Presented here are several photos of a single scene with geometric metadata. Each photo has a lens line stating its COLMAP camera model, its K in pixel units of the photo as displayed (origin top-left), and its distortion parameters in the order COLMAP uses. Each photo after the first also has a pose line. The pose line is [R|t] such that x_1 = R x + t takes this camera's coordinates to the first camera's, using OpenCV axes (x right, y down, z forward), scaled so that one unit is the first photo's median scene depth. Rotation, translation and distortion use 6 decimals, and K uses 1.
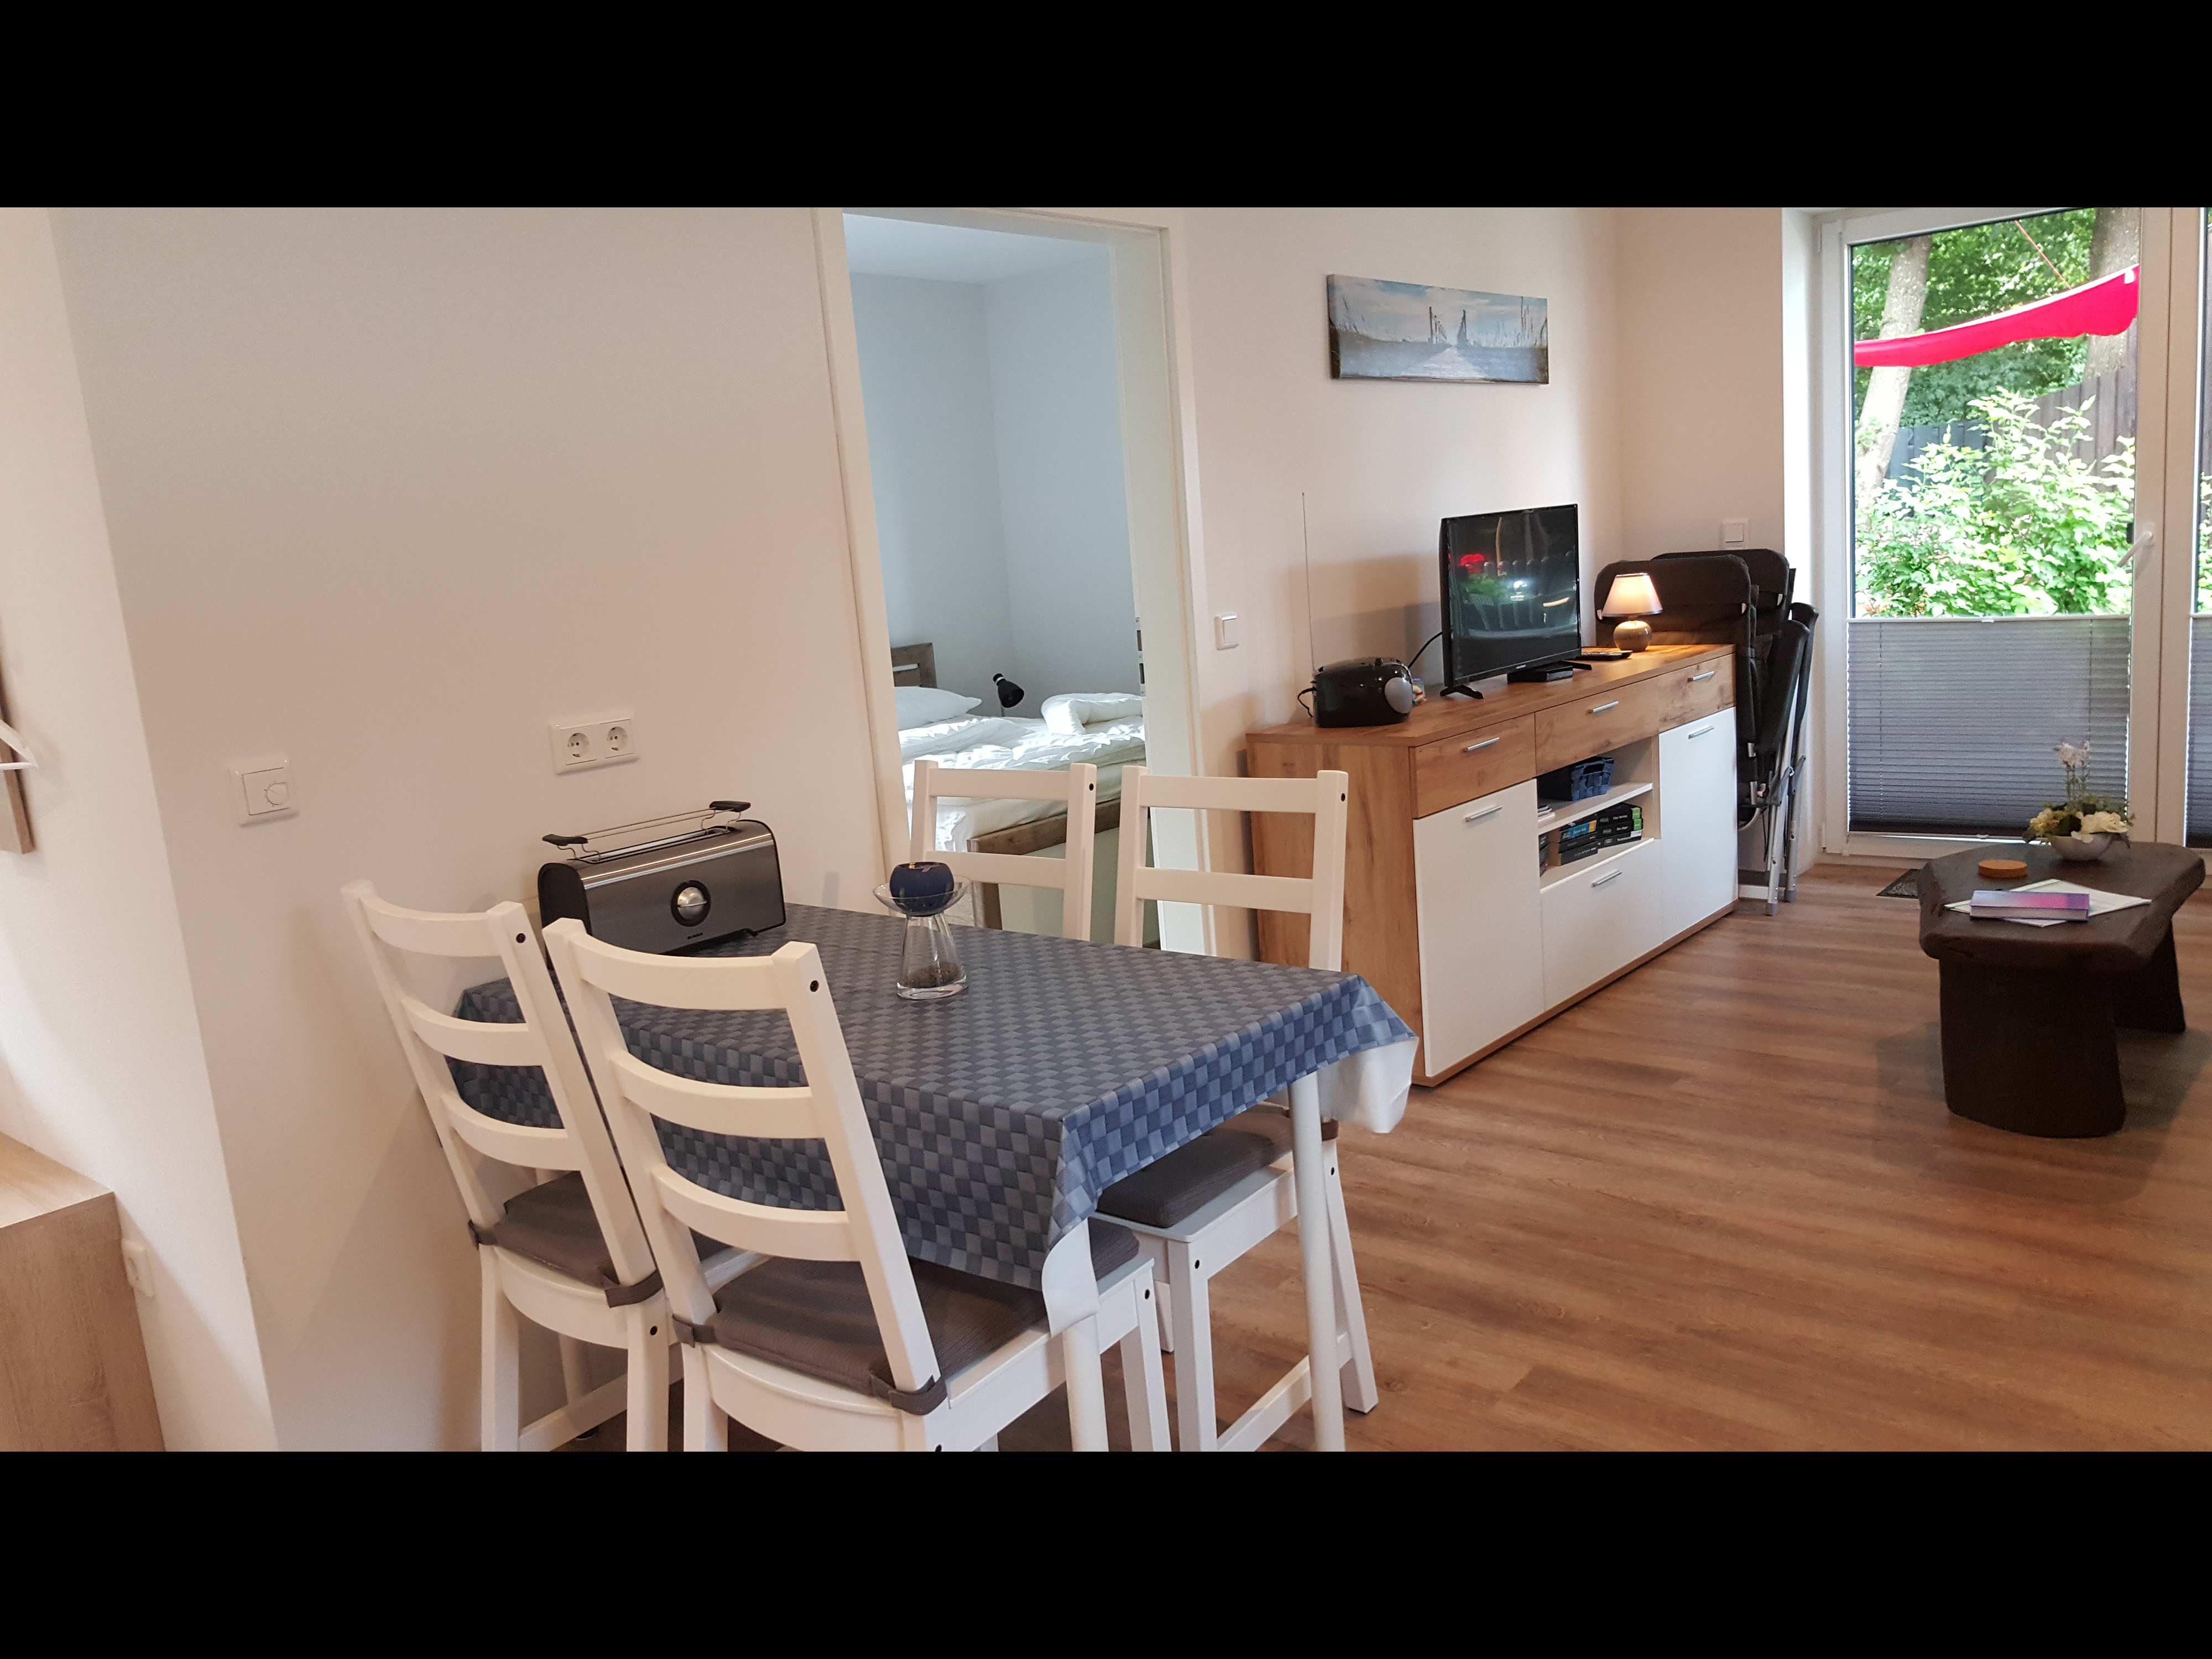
lens RADIAL K [[1633.5, 0, 1085.9], [0, 1633.5, 824.0], [0, 0, 1]] dist [0.115229, -0.165348]
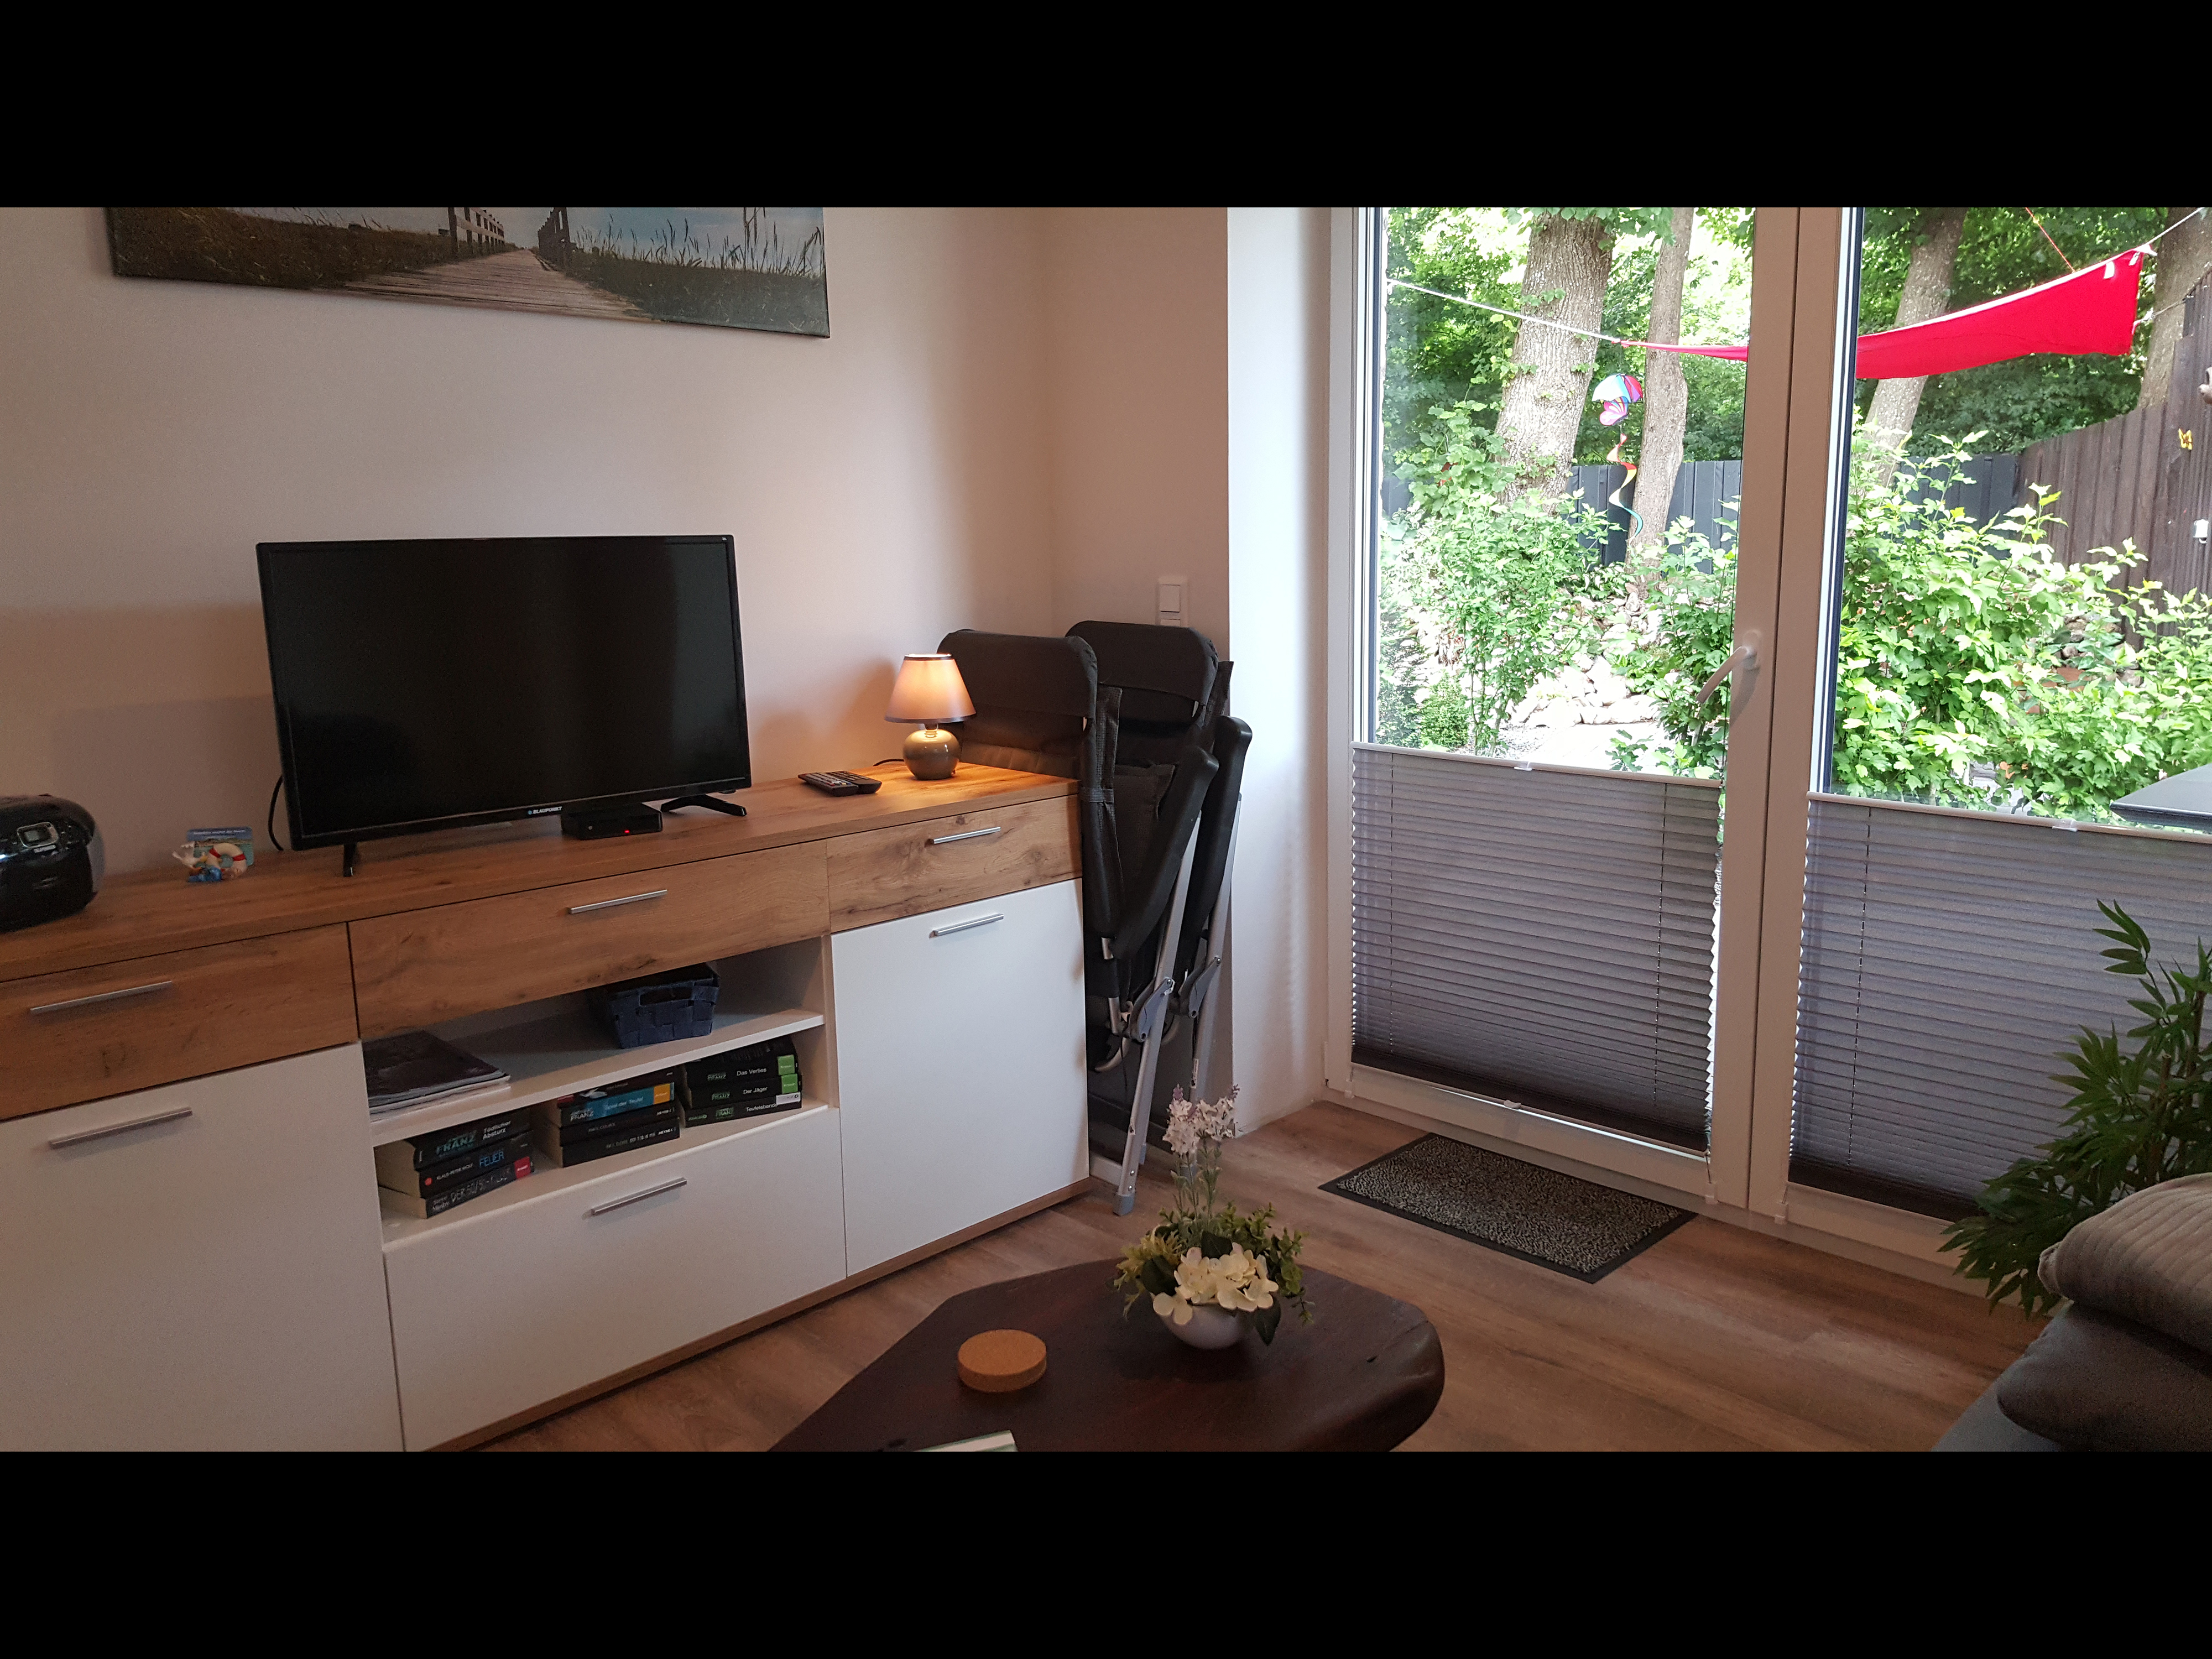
lens RADIAL K [[1633.5, 0, 1109.3], [0, 1633.5, 836.3], [0, 0, 1]] dist [0.115229, -0.165348]
pose [[0.995019, 0.075907, -0.064620, 0.442558], [-0.074678, 0.996982, 0.021223, -0.100912], [0.066036, -0.016292, 0.997684, 0.389456]]
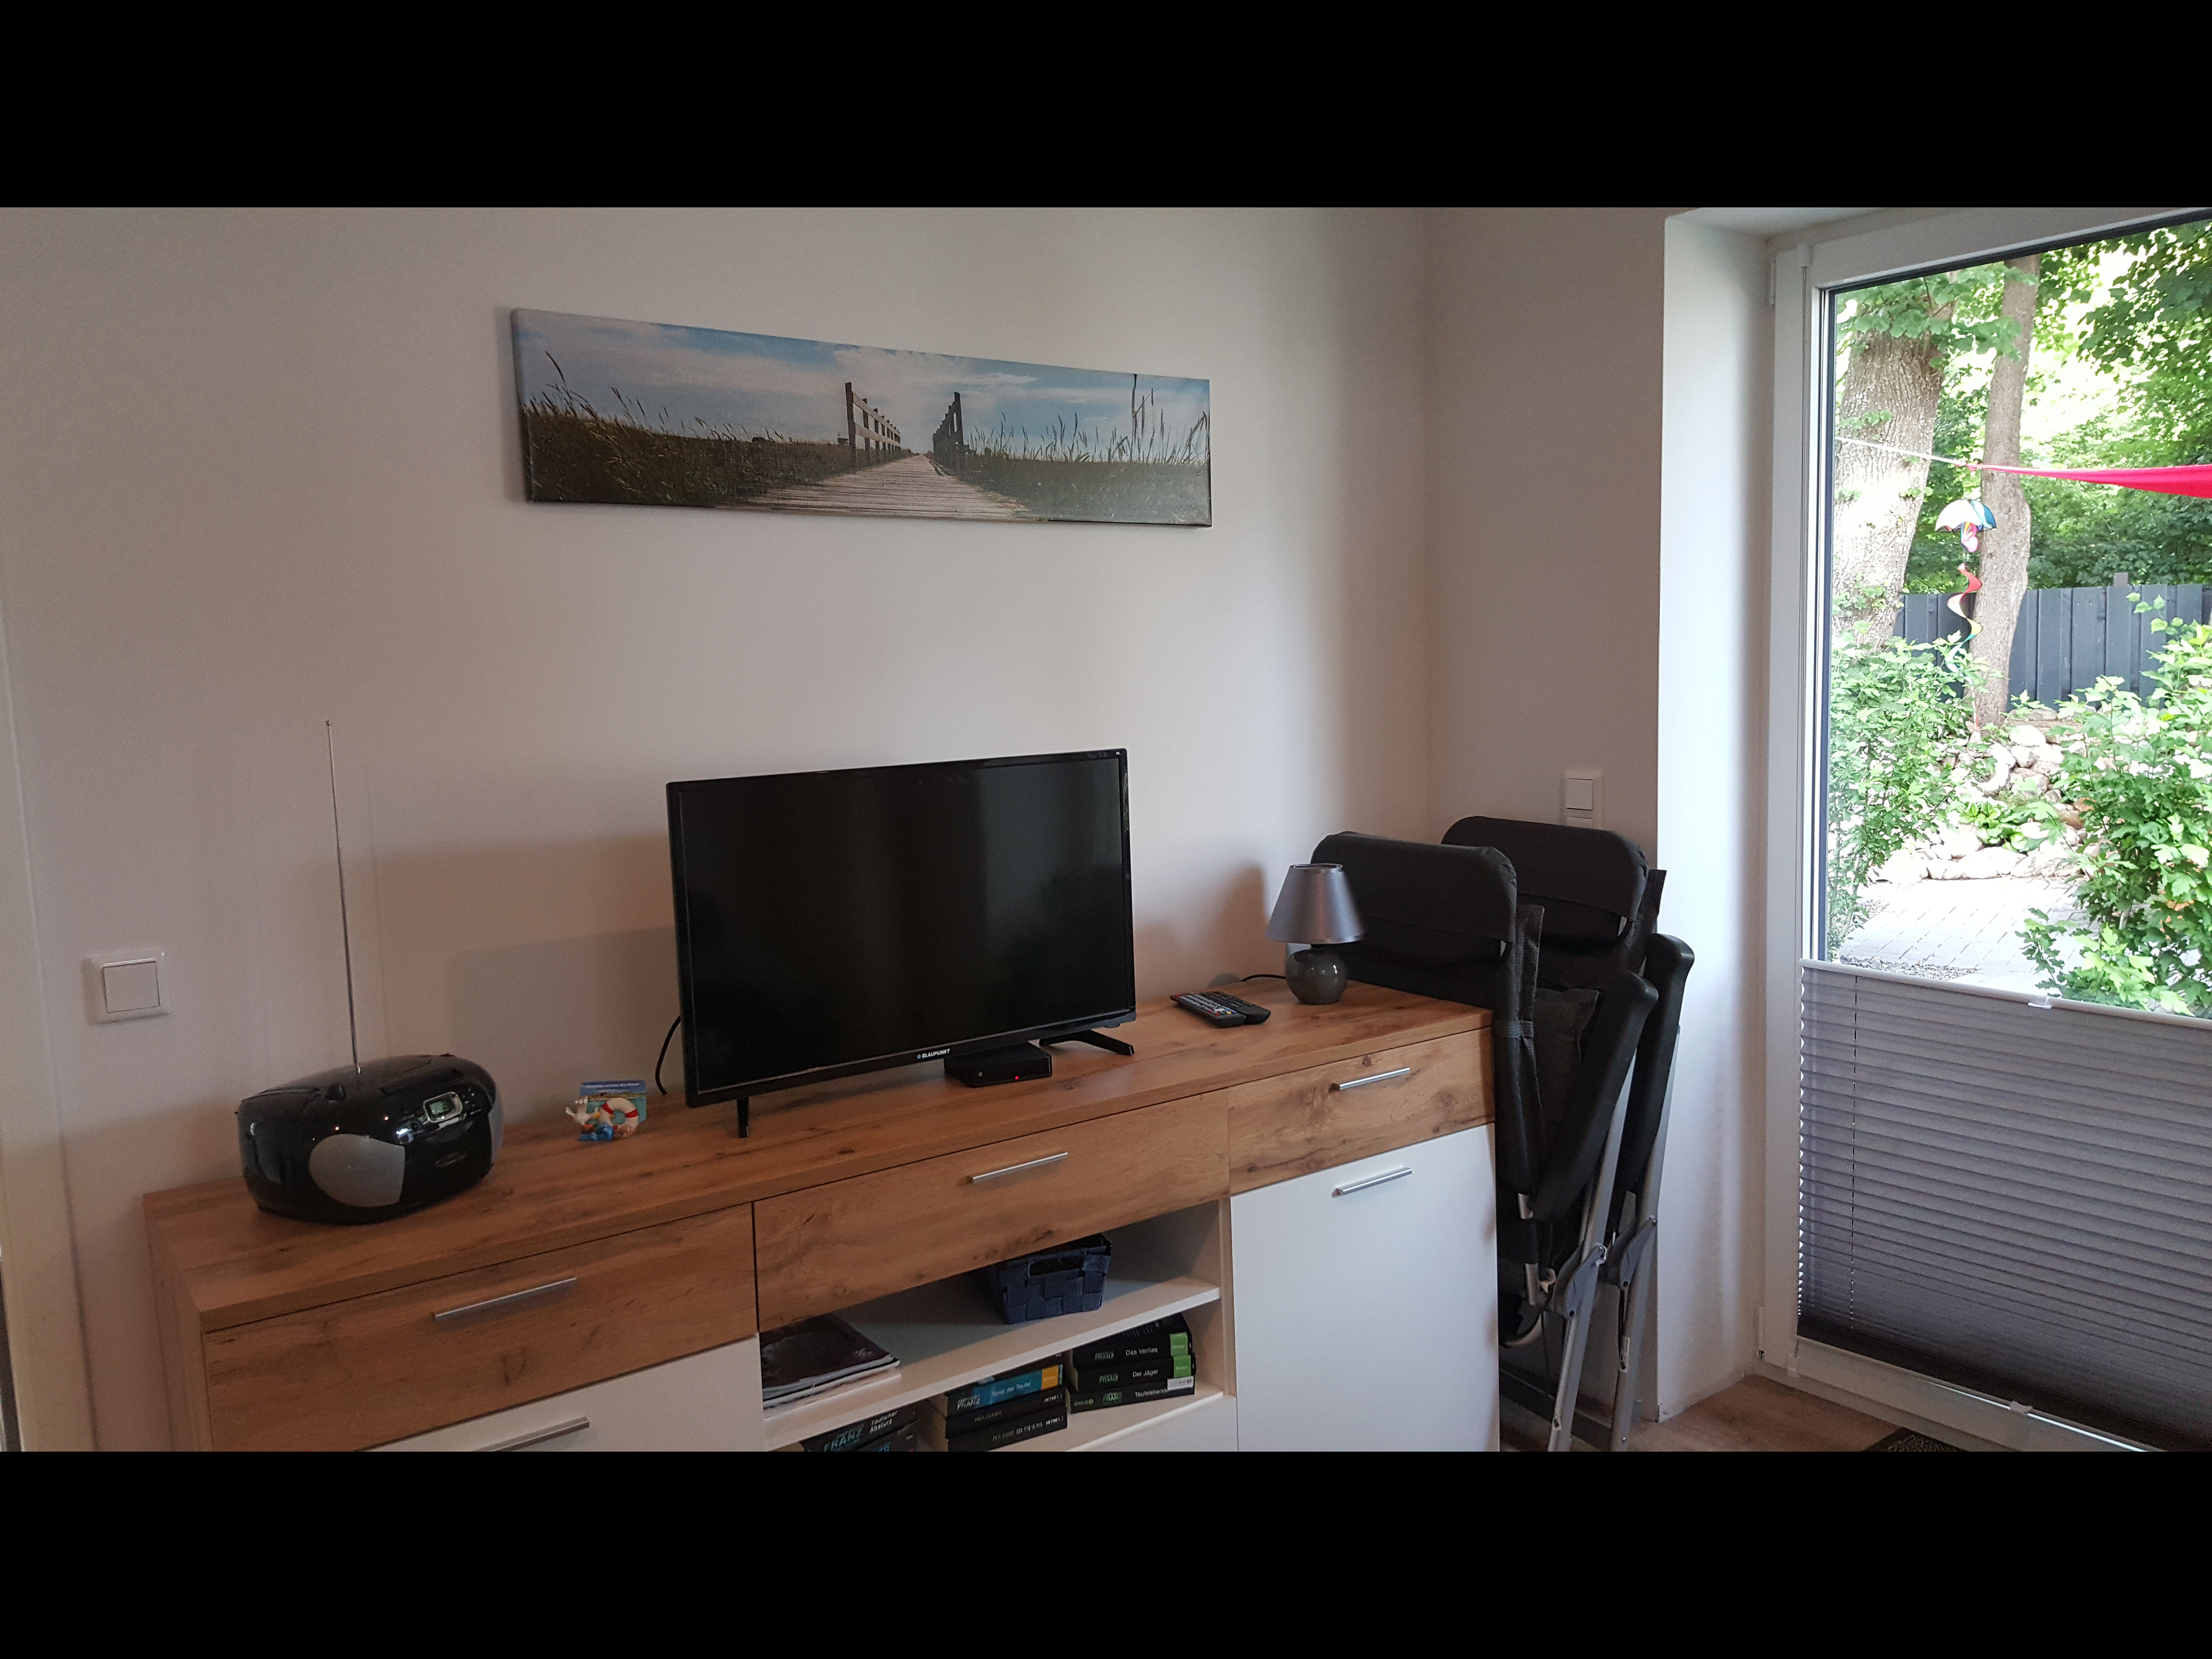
lens RADIAL K [[1633.5, 0, 1076.4], [0, 1633.5, 845.6], [0, 0, 1]] dist [0.115229, -0.165348]
pose [[0.971147, 0.076325, -0.225937, 0.375361], [-0.086180, 0.995697, -0.034067, -0.131778], [0.222365, 0.052555, 0.973546, 0.440870]]
